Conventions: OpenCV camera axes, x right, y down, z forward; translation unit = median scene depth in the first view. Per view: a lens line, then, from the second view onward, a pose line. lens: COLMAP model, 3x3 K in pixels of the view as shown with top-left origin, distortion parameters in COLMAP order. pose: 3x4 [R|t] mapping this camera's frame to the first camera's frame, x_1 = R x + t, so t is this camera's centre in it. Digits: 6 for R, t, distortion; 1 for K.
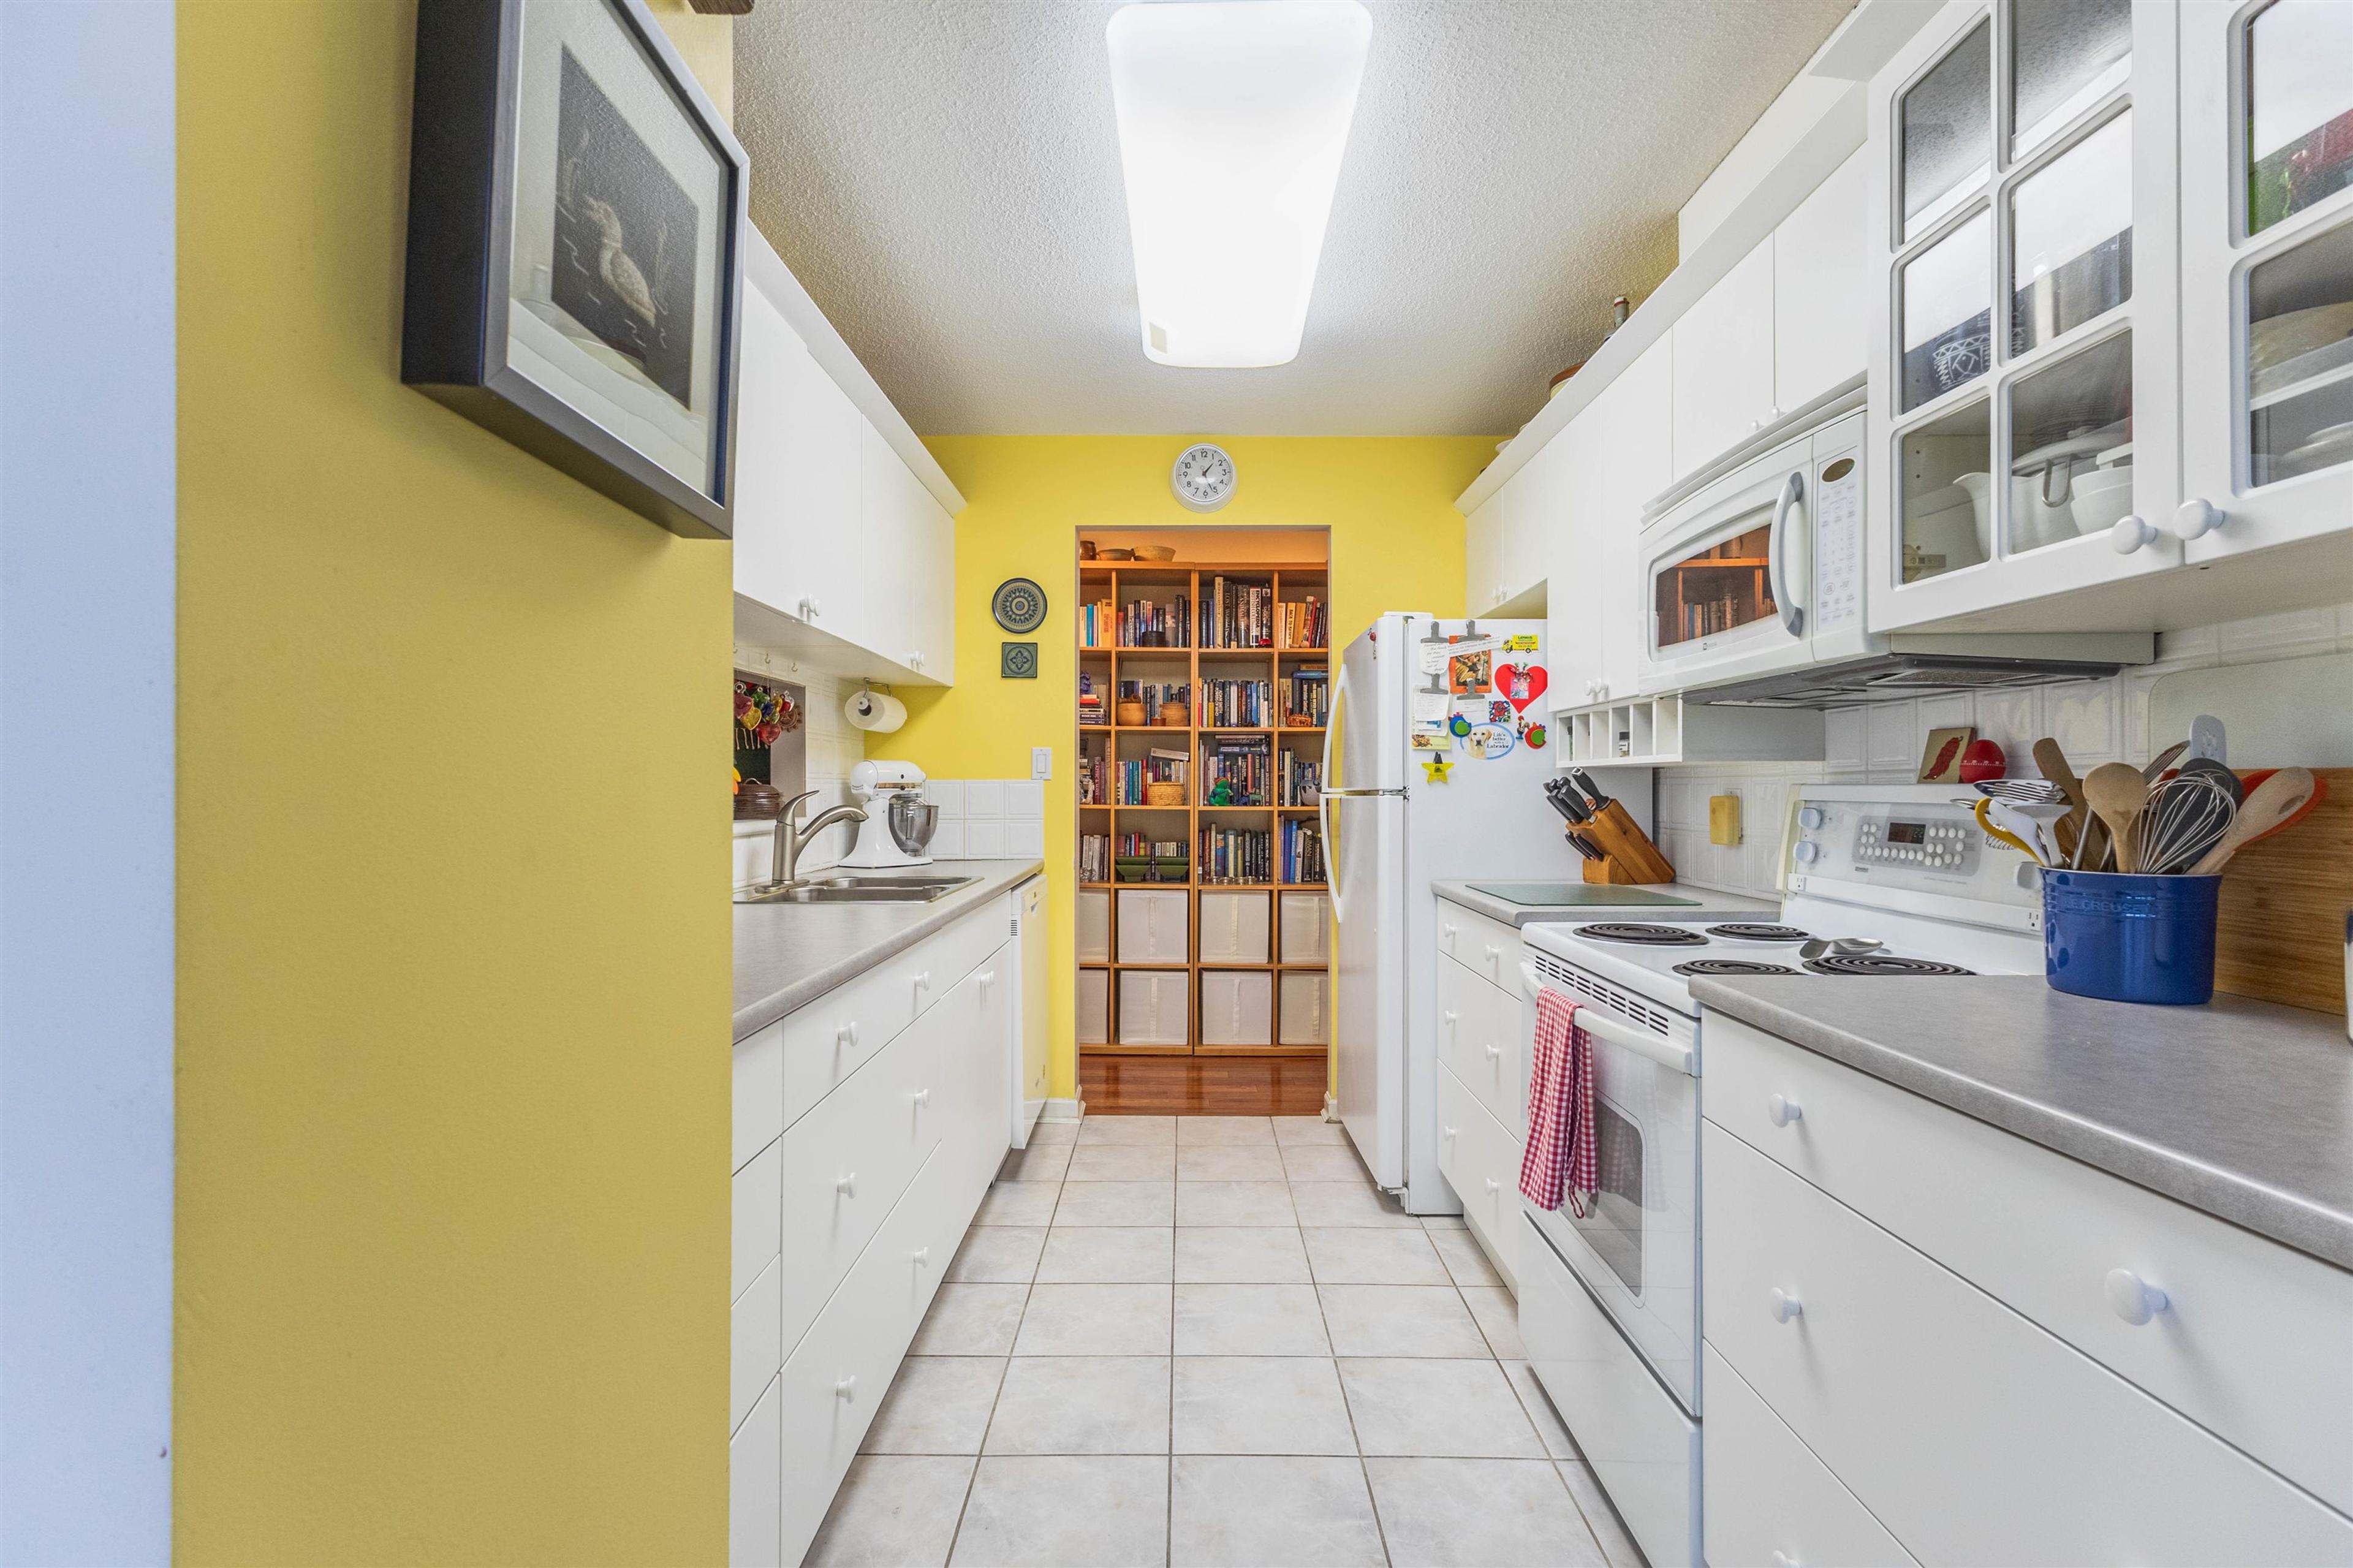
lens RADIAL K [[1089.9, 0, 1182.2], [0, 1089.9, 789.2], [0, 0, 1]] dist [0.000629, 0.001493]
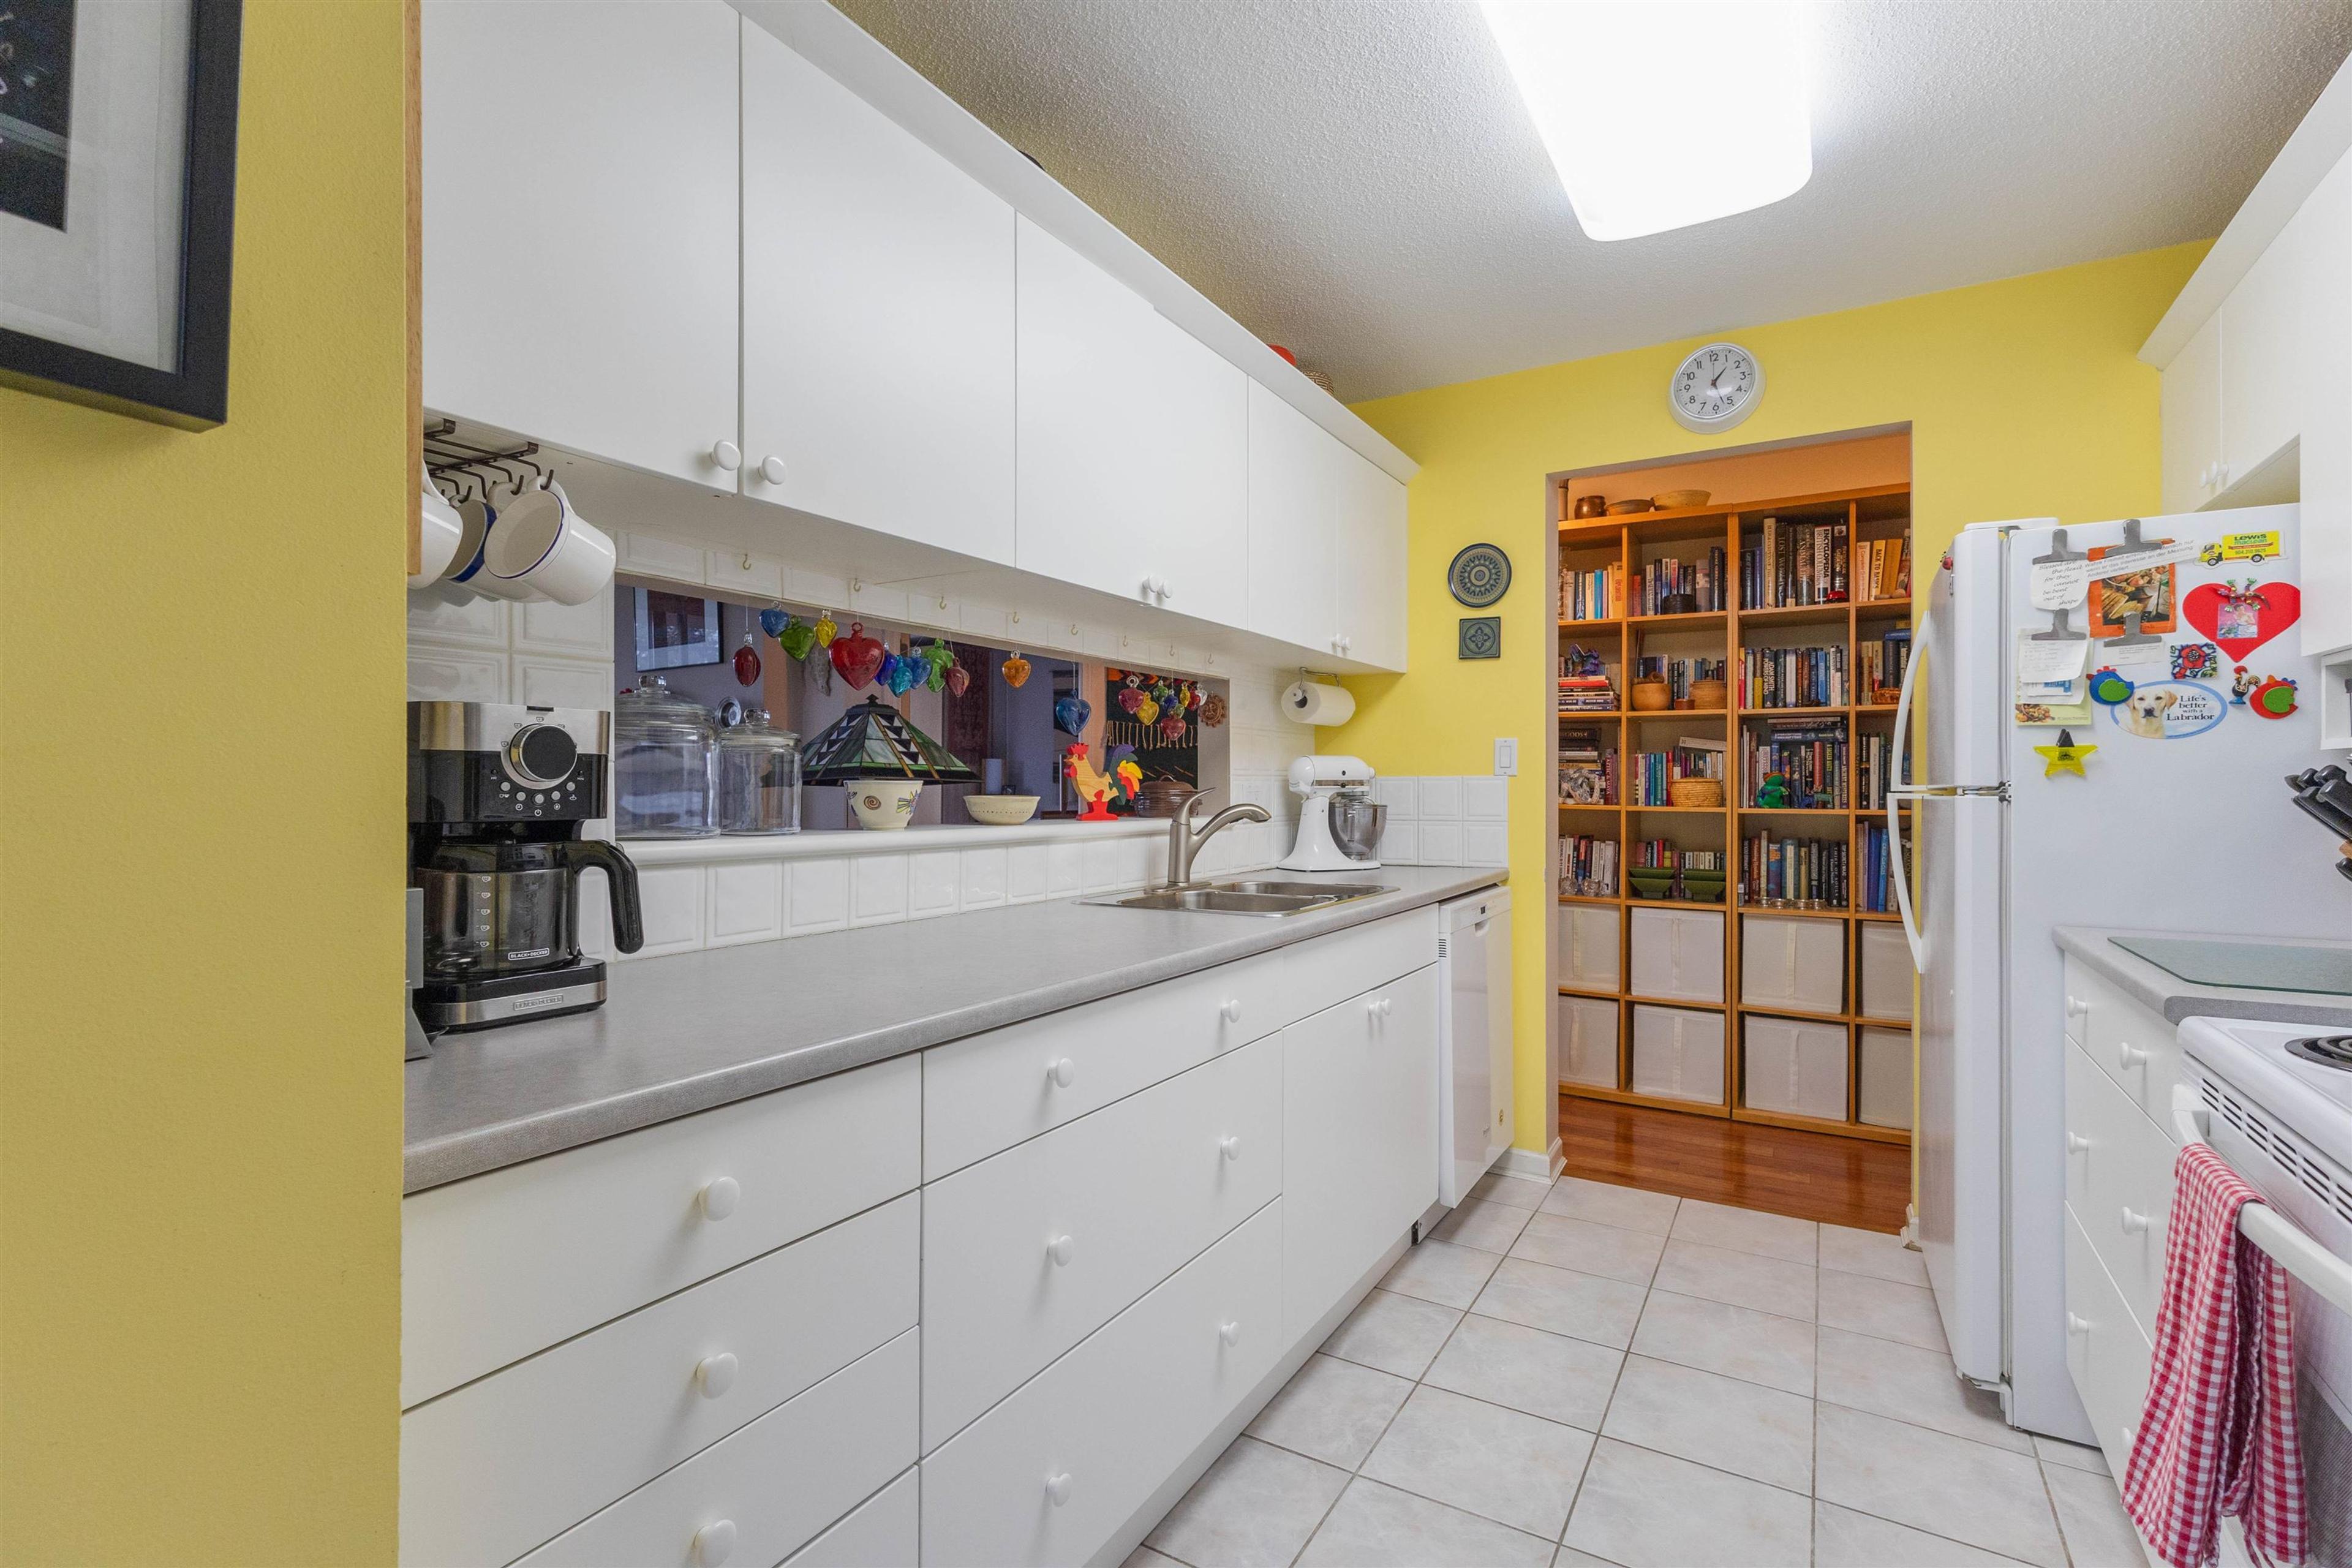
lens RADIAL K [[1089.4, 0, 1168.5], [0, 1089.4, 785.0], [0, 0, 1]] dist [0.000629, 0.001493]
pose [[0.858206, -0.001420, -0.513303, 0.091427], [0.000179, 0.999997, -0.002468, 0.000824], [0.513305, 0.002027, 0.858204, 0.138634]]
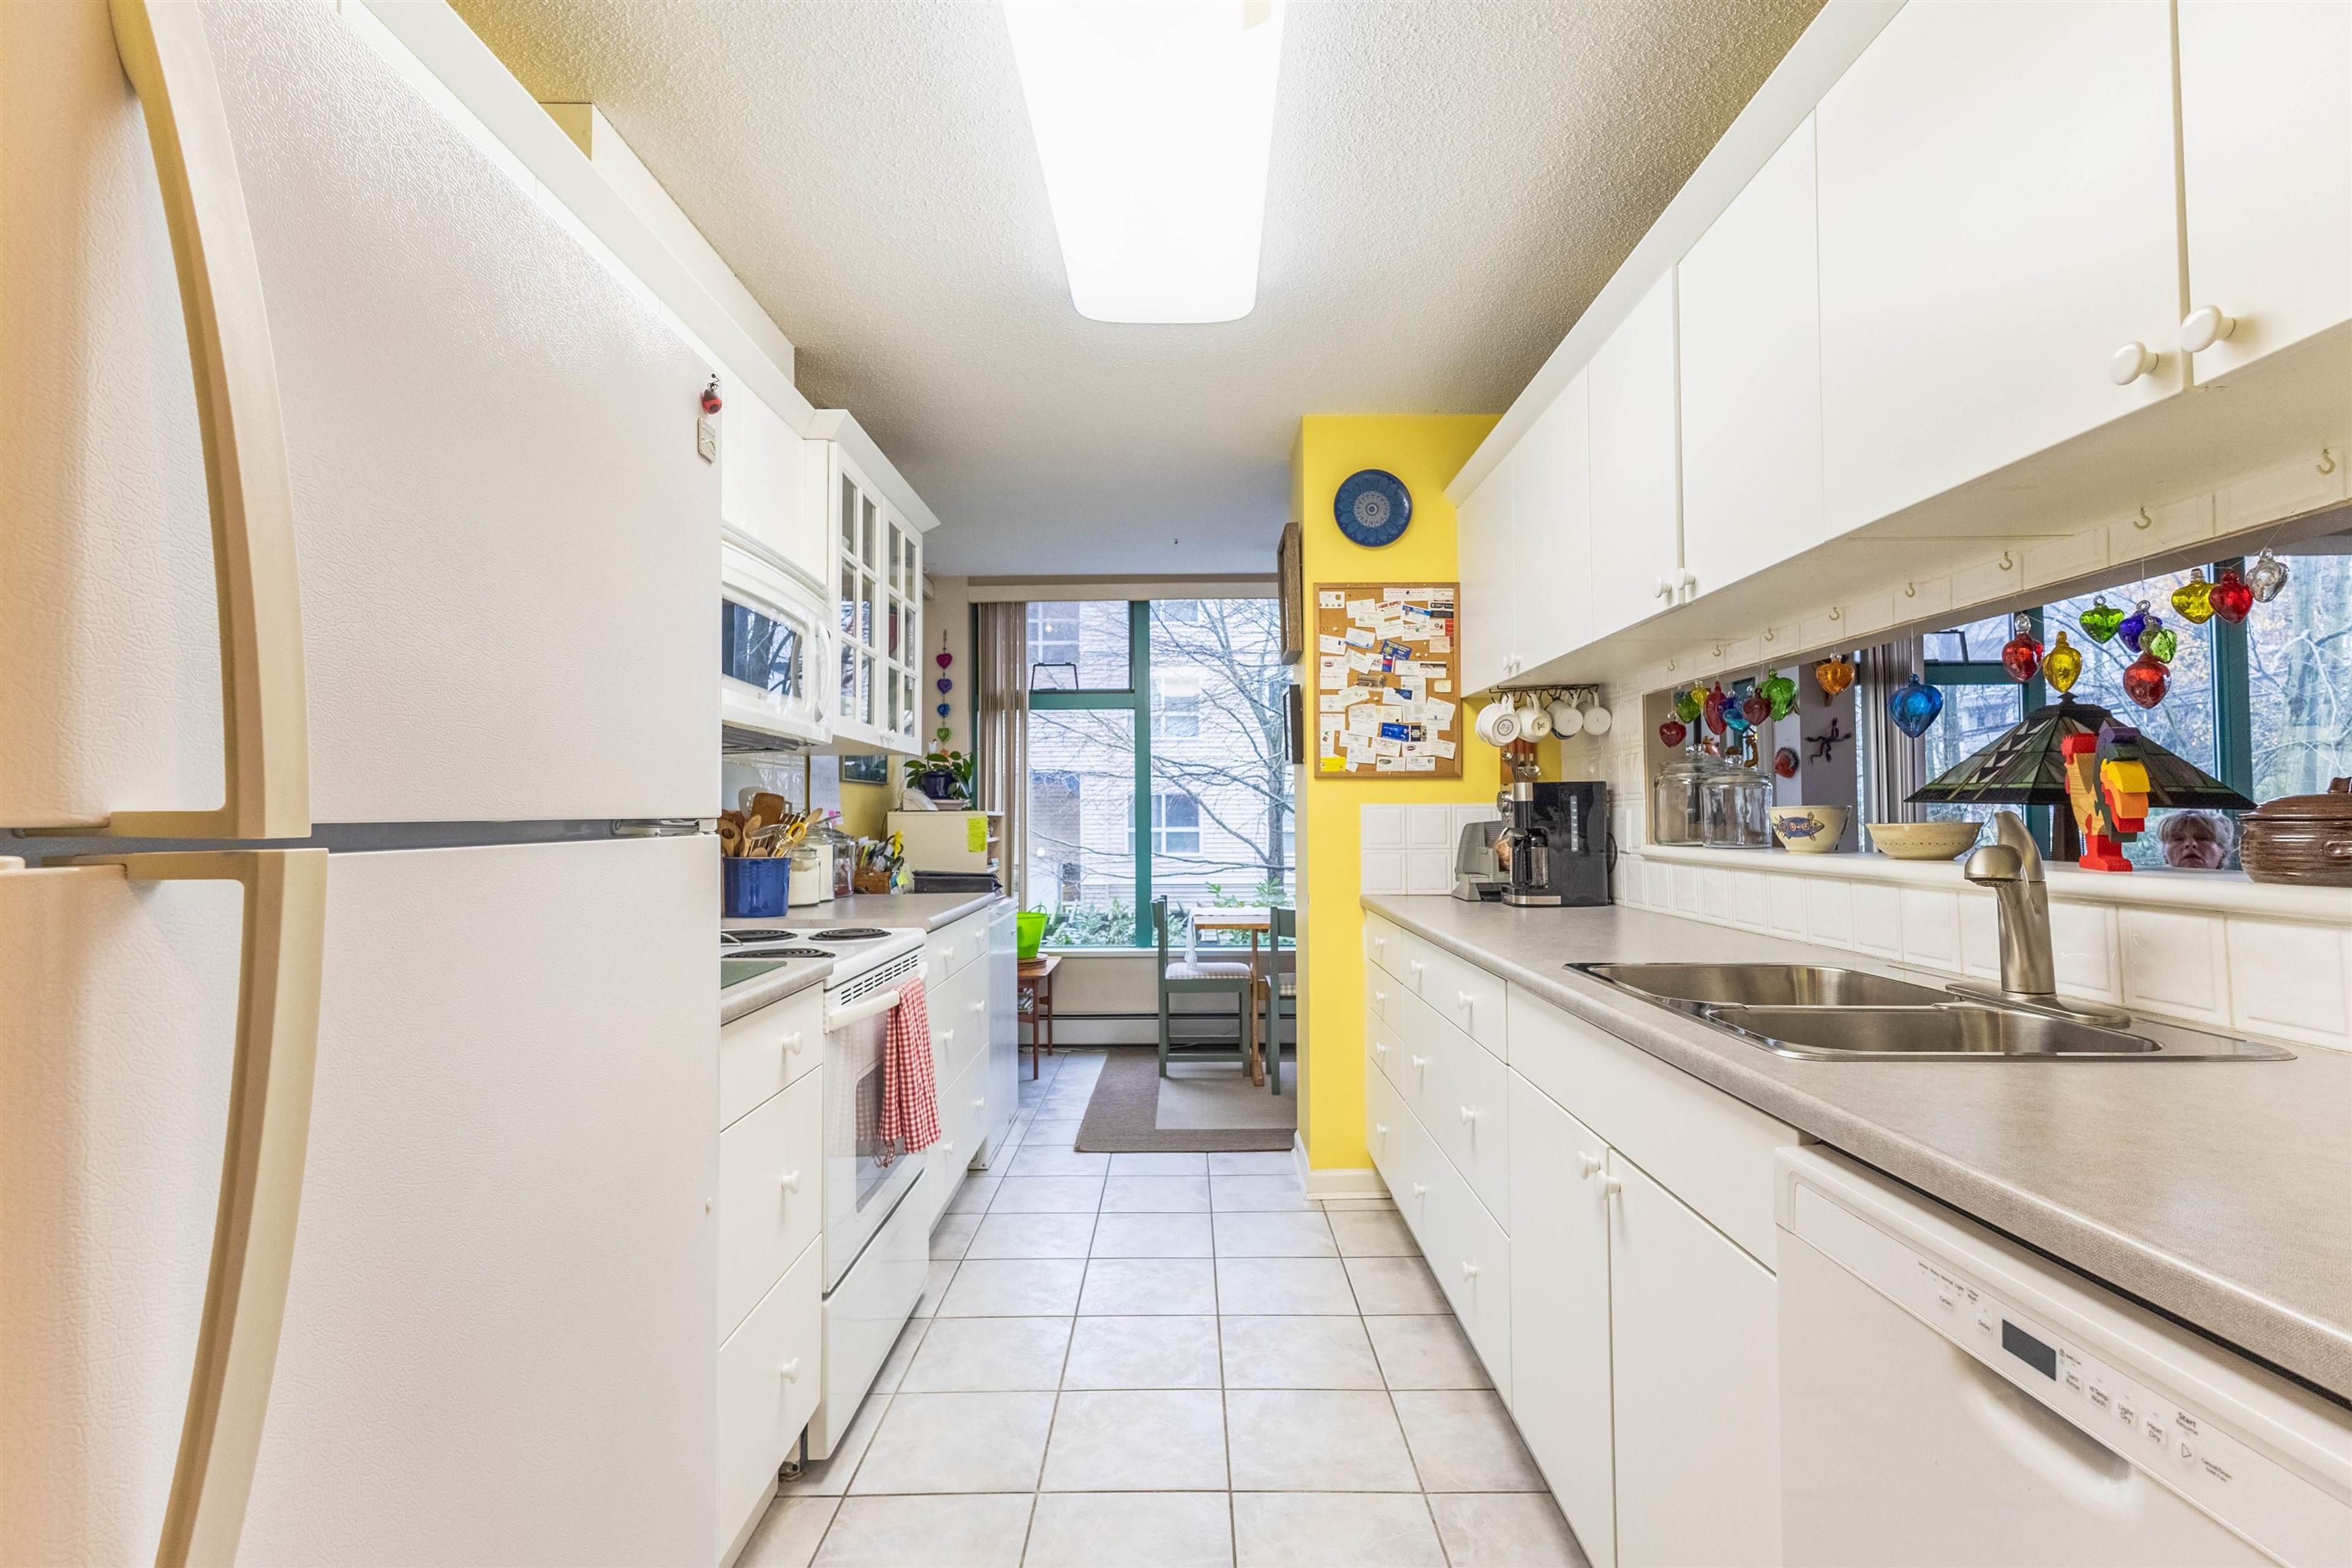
lens RADIAL K [[1089.4, 0, 1178.7], [0, 1089.4, 786.2], [0, 0, 1]] dist [0.000629, 0.001493]
pose [[-0.999919, 0.009263, 0.008784, 0.010594], [0.008876, 0.999030, -0.043141, 0.010470], [-0.009176, -0.043060, -0.999030, 1.174959]]
